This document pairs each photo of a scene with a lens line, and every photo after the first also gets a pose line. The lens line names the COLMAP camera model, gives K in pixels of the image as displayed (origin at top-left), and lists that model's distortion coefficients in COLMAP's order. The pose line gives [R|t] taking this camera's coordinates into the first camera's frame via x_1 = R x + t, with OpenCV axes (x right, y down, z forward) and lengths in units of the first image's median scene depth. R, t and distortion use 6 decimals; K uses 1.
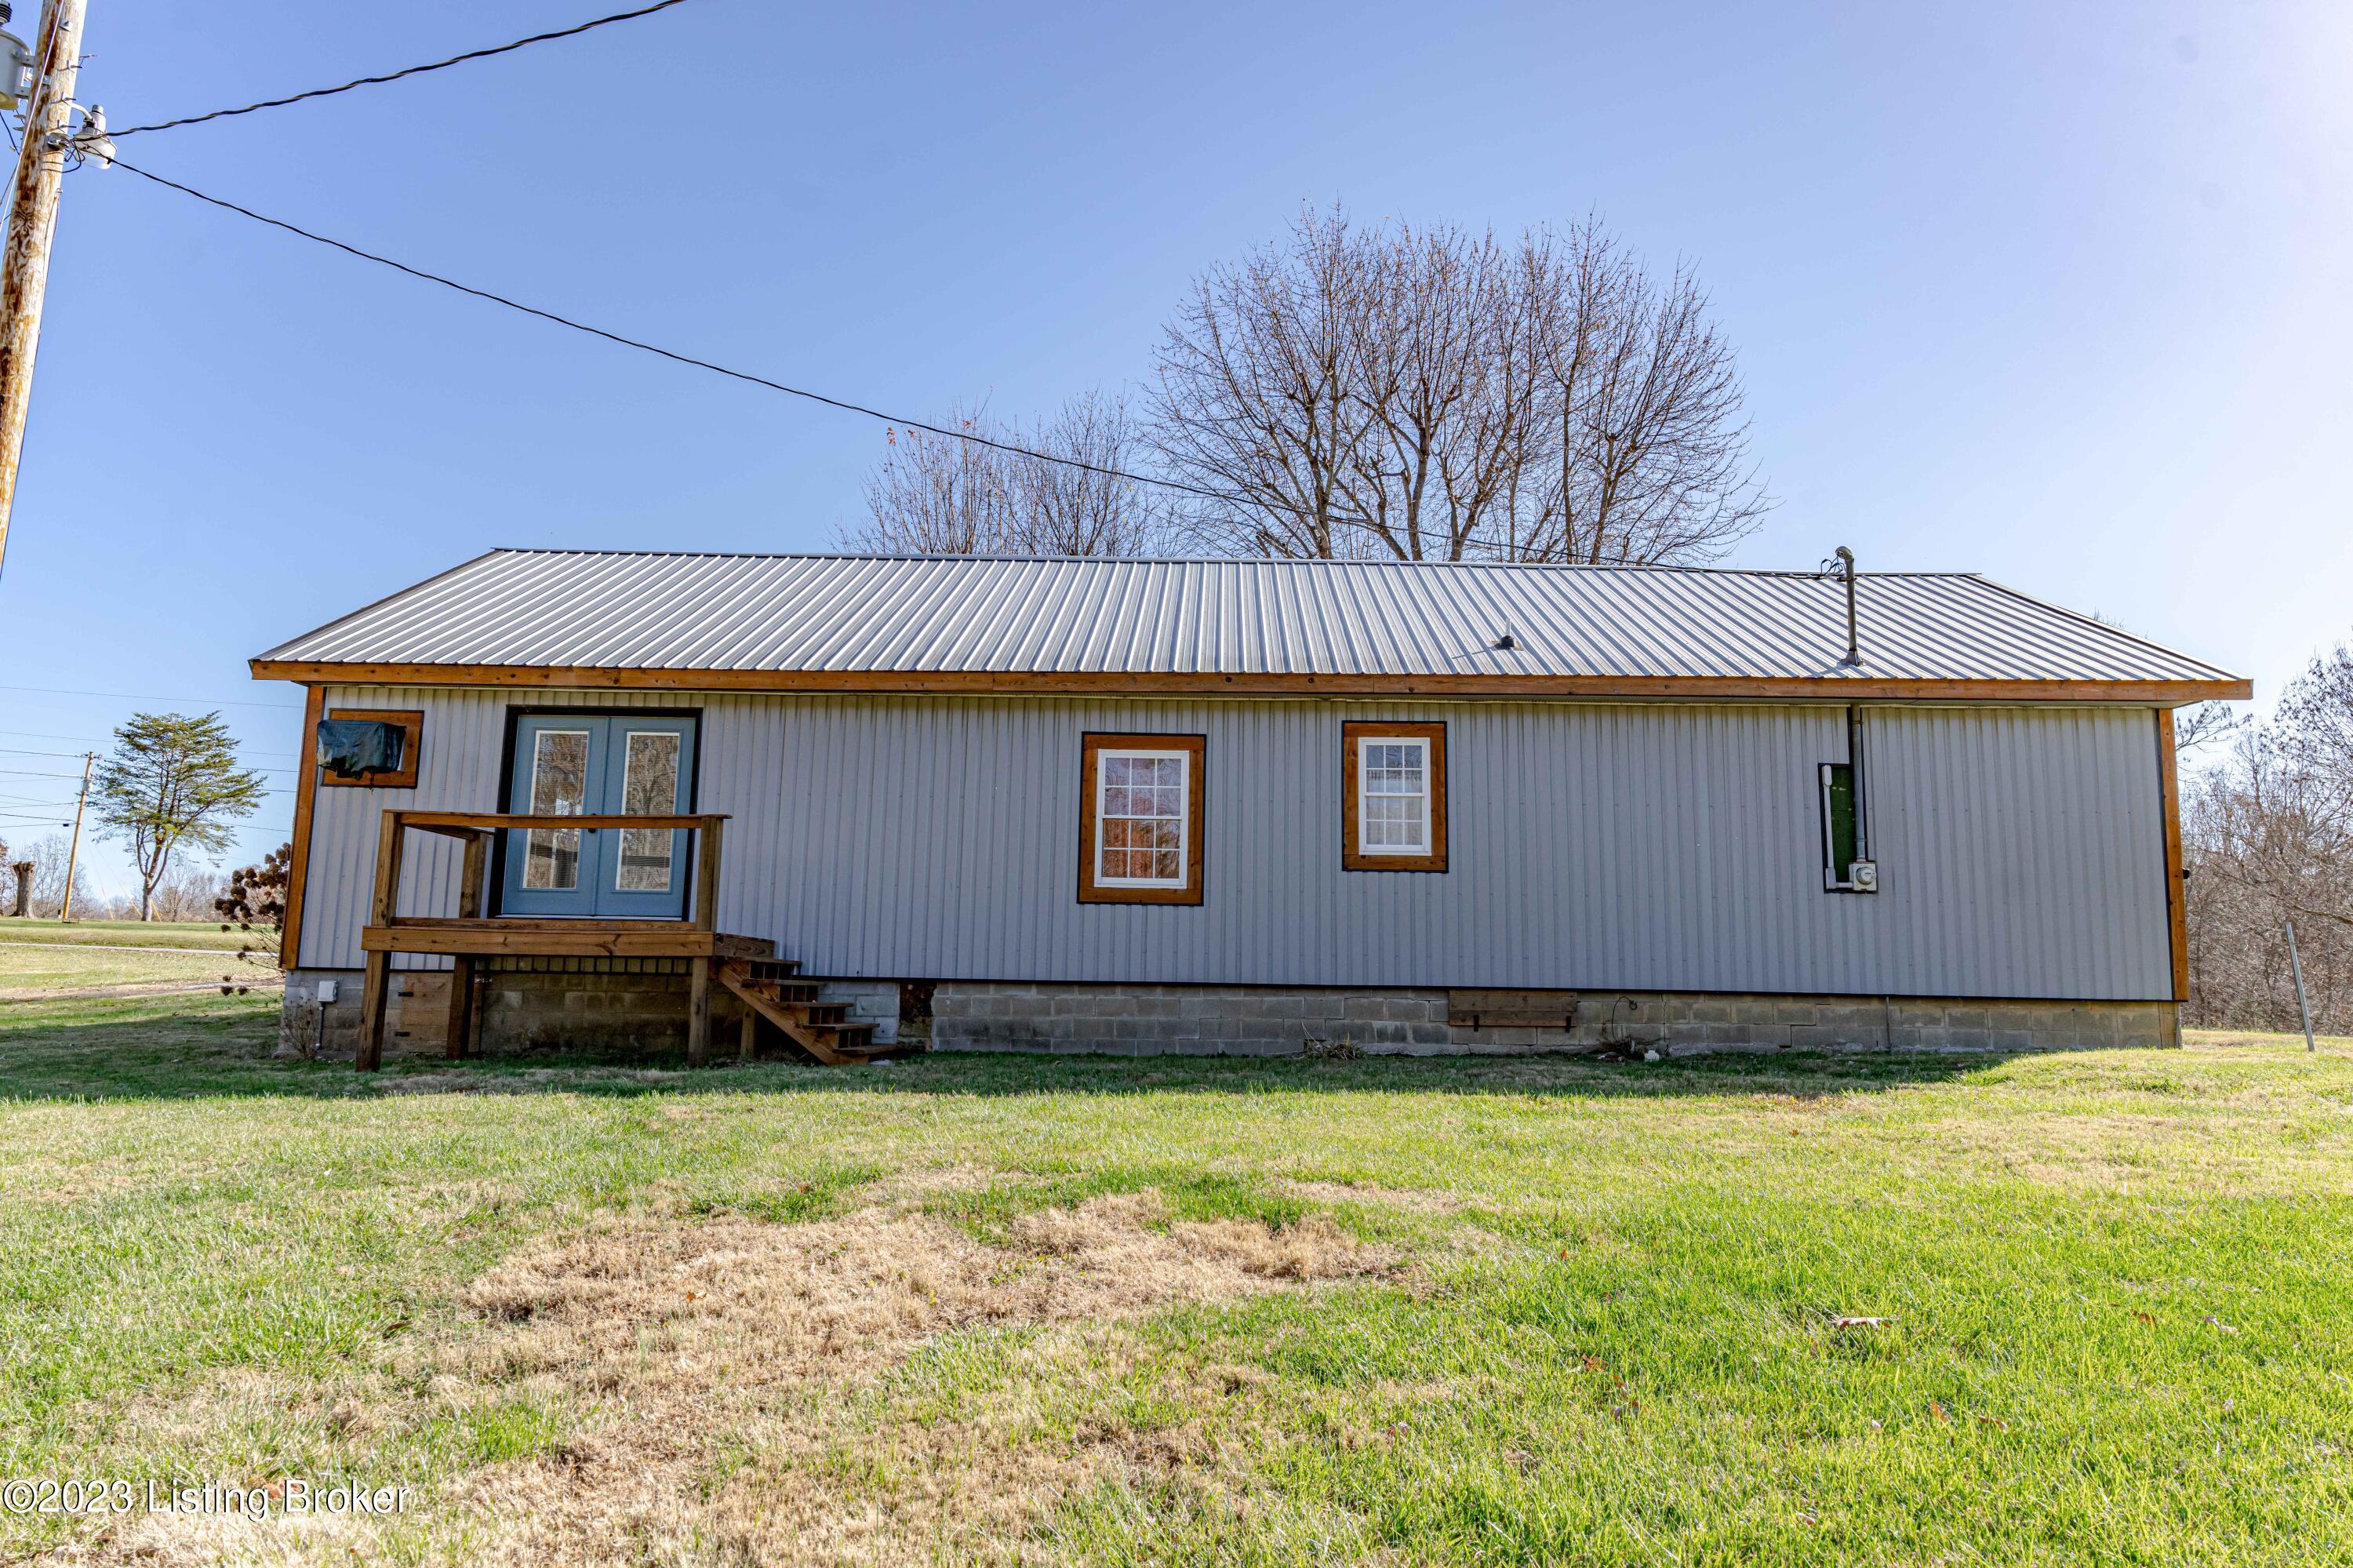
lens RADIAL K [[1542.9, 0, 1169.4], [0, 1542.9, 780.1], [0, 0, 1]] dist [0.007694, -0.000482]
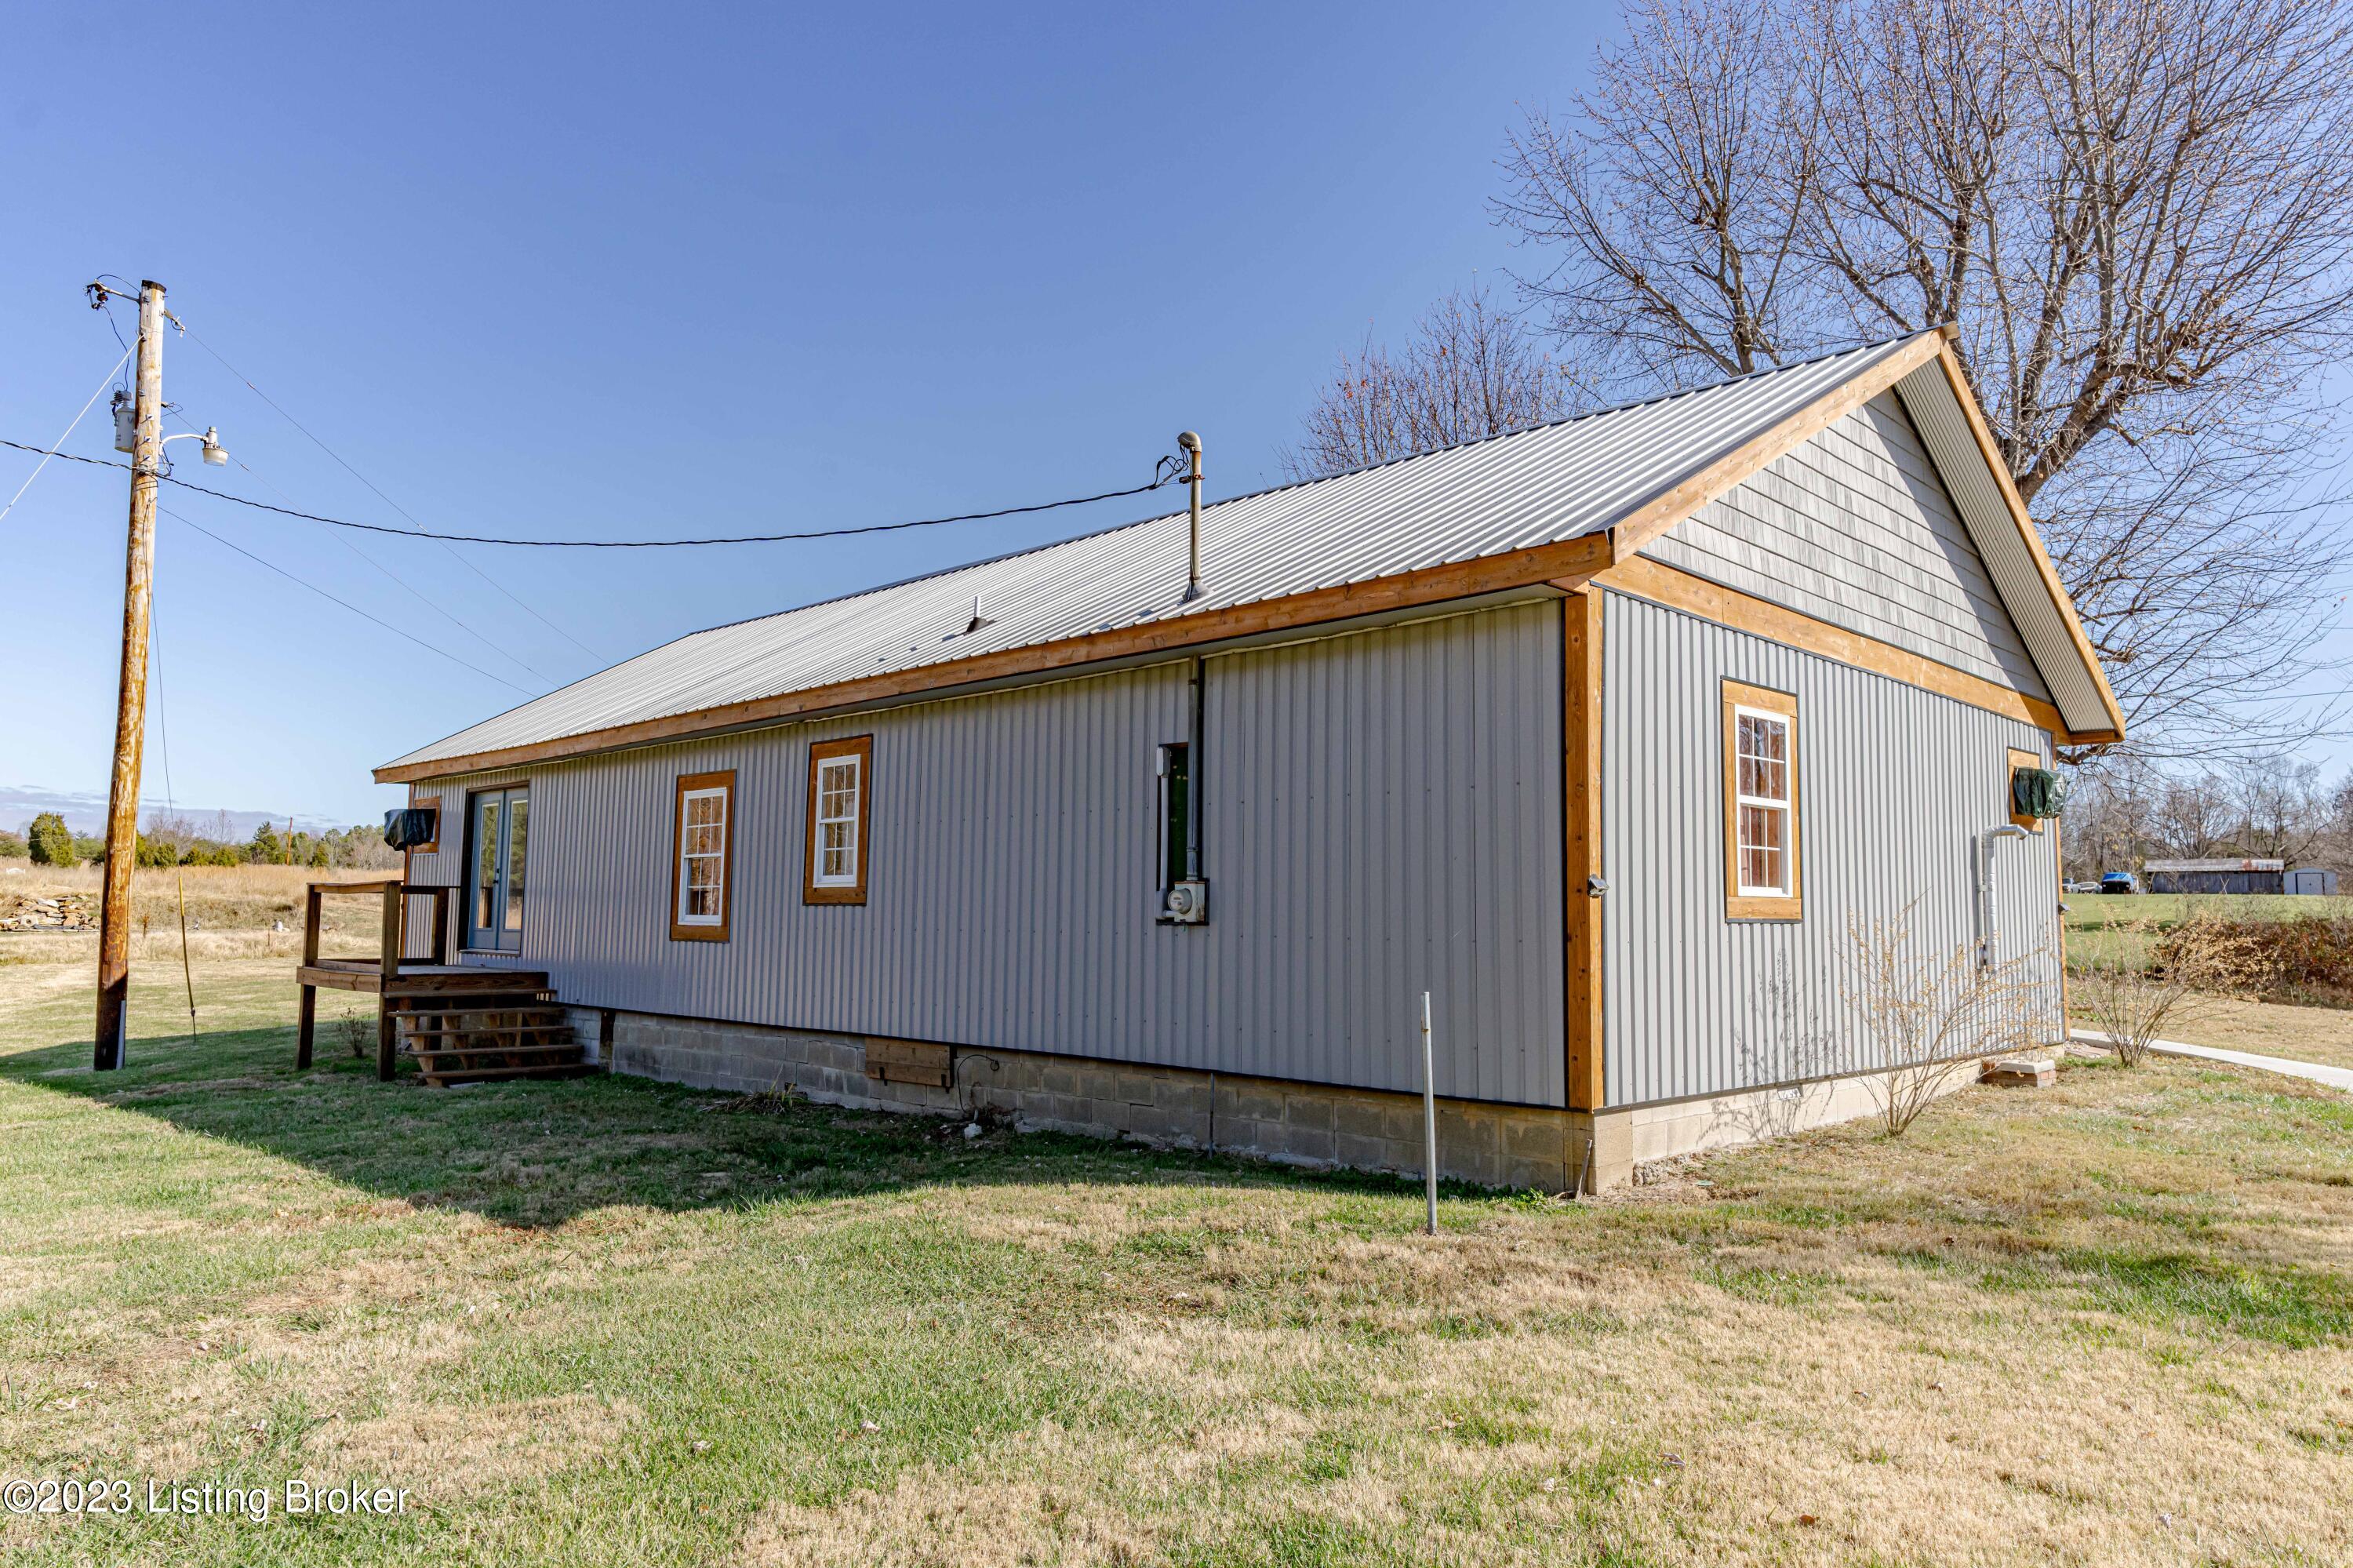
lens RADIAL K [[1542.9, 0, 1175.1], [0, 1542.9, 796.7], [0, 0, 1]] dist [0.007694, -0.000482]
pose [[0.721434, -0.066338, -0.689298, 0.925602], [0.110121, 0.993724, 0.019619, -0.000295], [0.683671, -0.090060, 0.724212, 0.483178]]
